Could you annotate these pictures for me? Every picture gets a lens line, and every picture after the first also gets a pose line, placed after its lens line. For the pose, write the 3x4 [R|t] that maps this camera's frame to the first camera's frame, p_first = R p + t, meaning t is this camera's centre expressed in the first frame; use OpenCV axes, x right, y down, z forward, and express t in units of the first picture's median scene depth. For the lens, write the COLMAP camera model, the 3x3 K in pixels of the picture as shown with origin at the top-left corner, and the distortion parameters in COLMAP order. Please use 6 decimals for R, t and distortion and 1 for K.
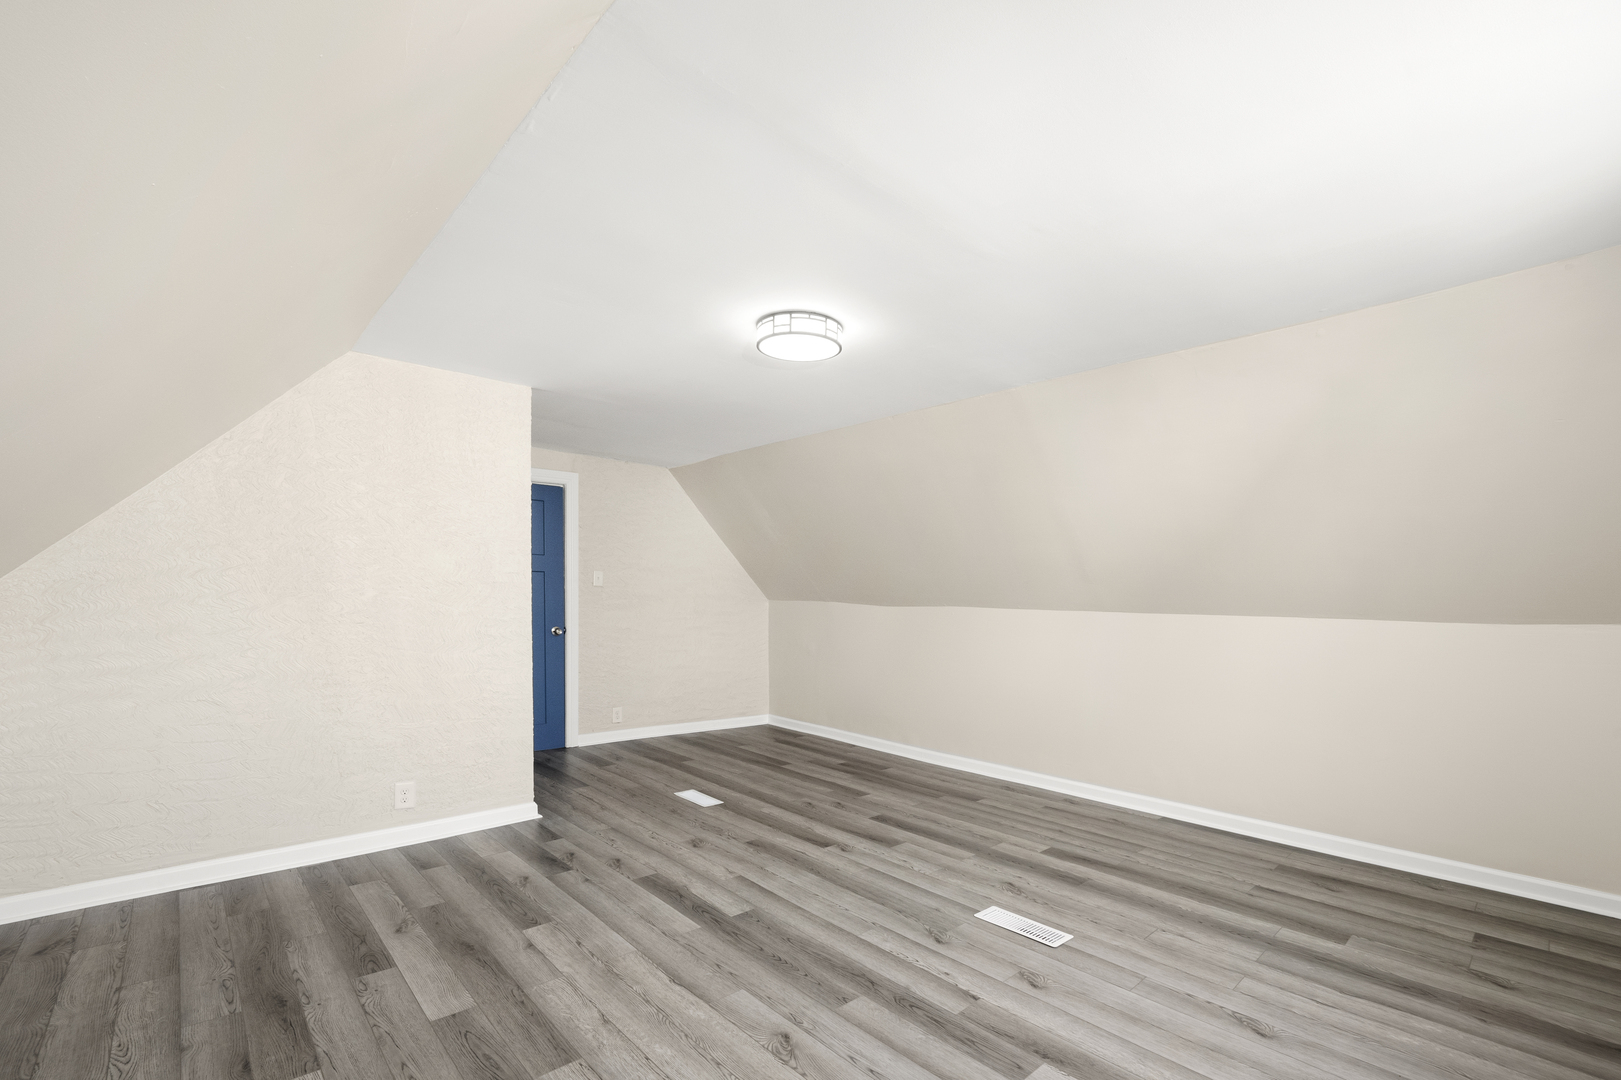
lens RADIAL K [[624.5, 0, 807.2], [0, 624.5, 536.7], [0, 0, 1]] dist [-0.017232, 0.004574]
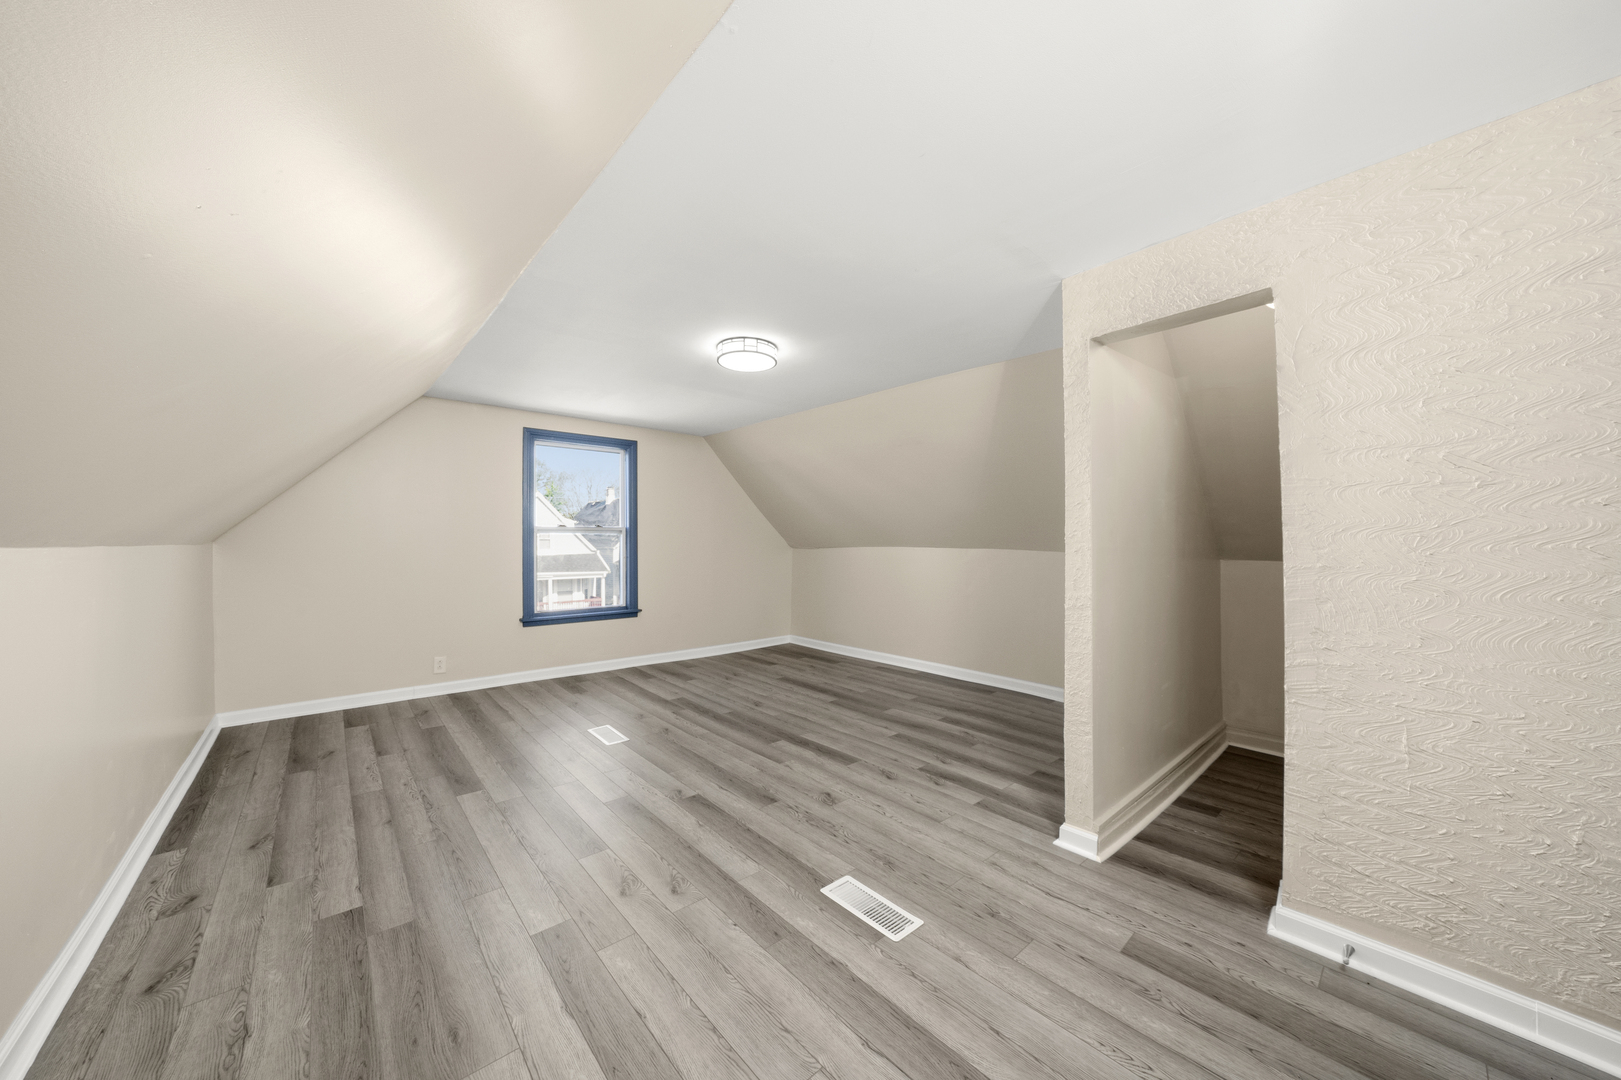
lens RADIAL K [[567.9, 0, 755.4], [0, 567.9, 537.7], [0, 0, 1]] dist [-0.029211, 0.007298]
pose [[-0.994192, -0.025106, 0.104652, -0.151929], [-0.036355, 0.993593, -0.107012, 0.196538], [-0.101295, -0.110195, -0.988735, 1.987045]]
